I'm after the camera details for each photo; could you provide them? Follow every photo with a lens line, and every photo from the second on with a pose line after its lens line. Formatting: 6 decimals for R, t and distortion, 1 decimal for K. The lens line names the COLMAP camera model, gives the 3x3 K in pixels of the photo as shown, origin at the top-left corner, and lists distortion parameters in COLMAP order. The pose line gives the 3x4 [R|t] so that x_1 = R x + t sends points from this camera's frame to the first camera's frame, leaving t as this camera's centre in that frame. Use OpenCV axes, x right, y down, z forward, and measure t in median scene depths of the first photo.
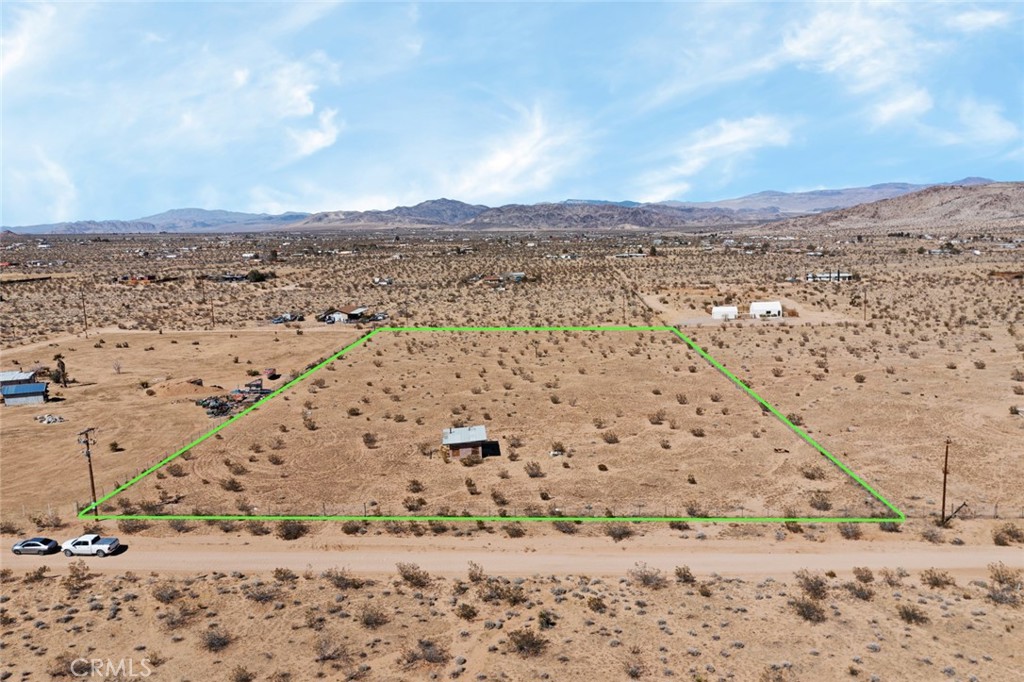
lens RADIAL K [[819.6, 0, 510.8], [0, 819.6, 334.8], [0, 0, 1]] dist [0.006257, 0.012867]
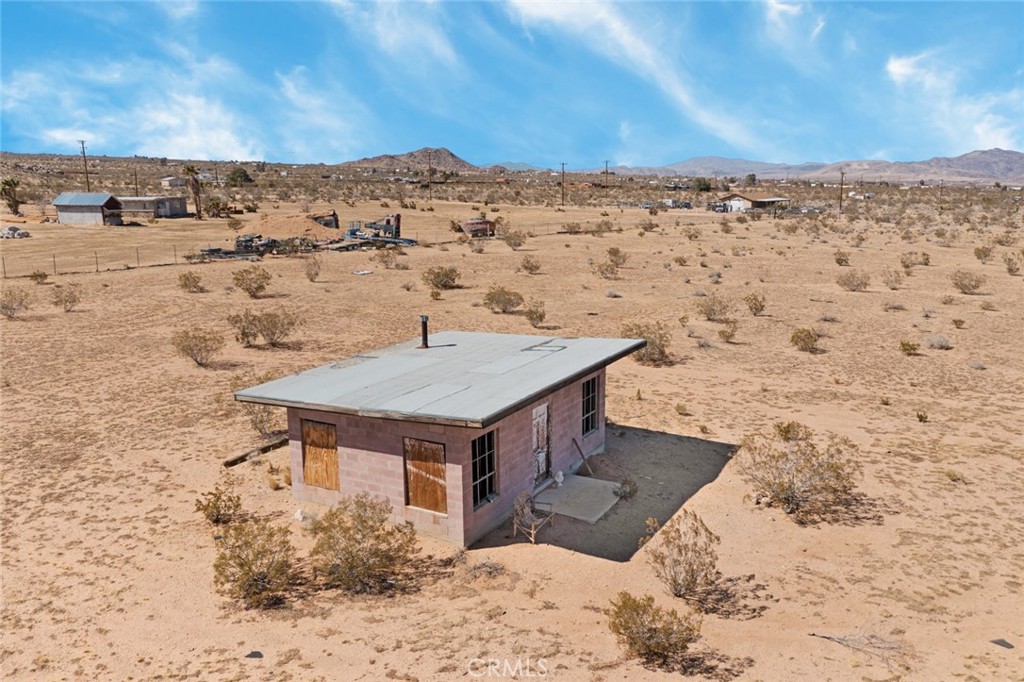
lens RADIAL K [[819.6, 0, 510.8], [0, 819.6, 334.8], [0, 0, 1]] dist [0.006257, 0.012867]
pose [[0.822700, 0.138310, -0.551393, 0.024113], [-0.105567, 0.990251, 0.090882, 0.059340], [0.558588, -0.016560, 0.829280, 0.517344]]
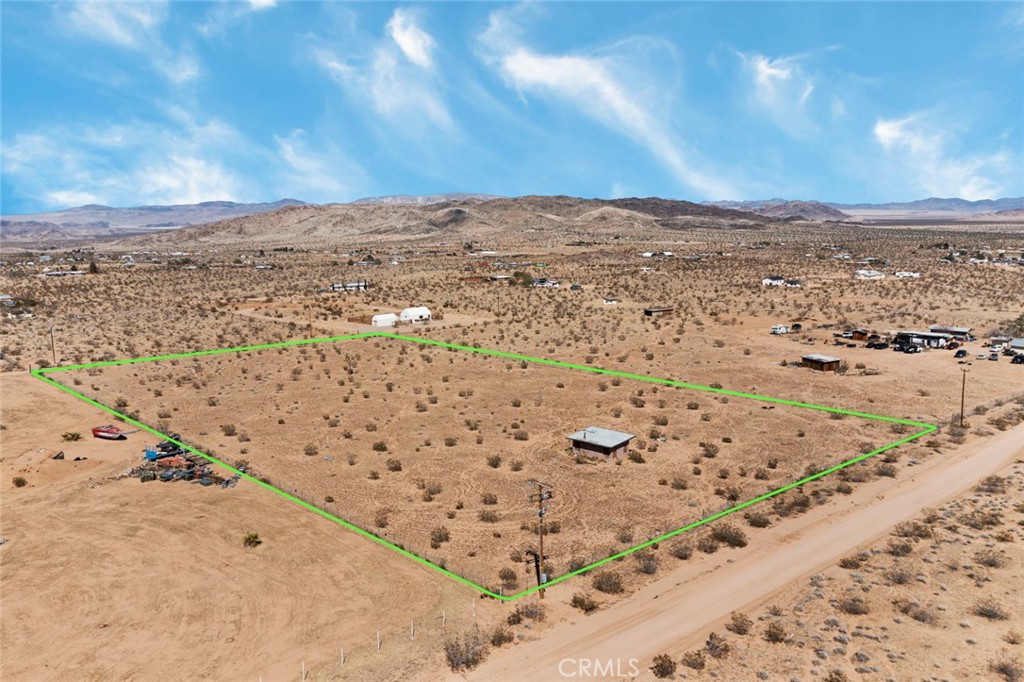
lens RADIAL K [[816.8, 0, 512.0], [0, 816.8, 341.0], [0, 0, 1]] dist [0.006965, 0.009721]
pose [[0.717192, -0.083159, 0.691896, -0.480604], [0.091209, 0.995515, 0.025107, -0.016782], [-0.690880, 0.045101, 0.721561, 0.210561]]
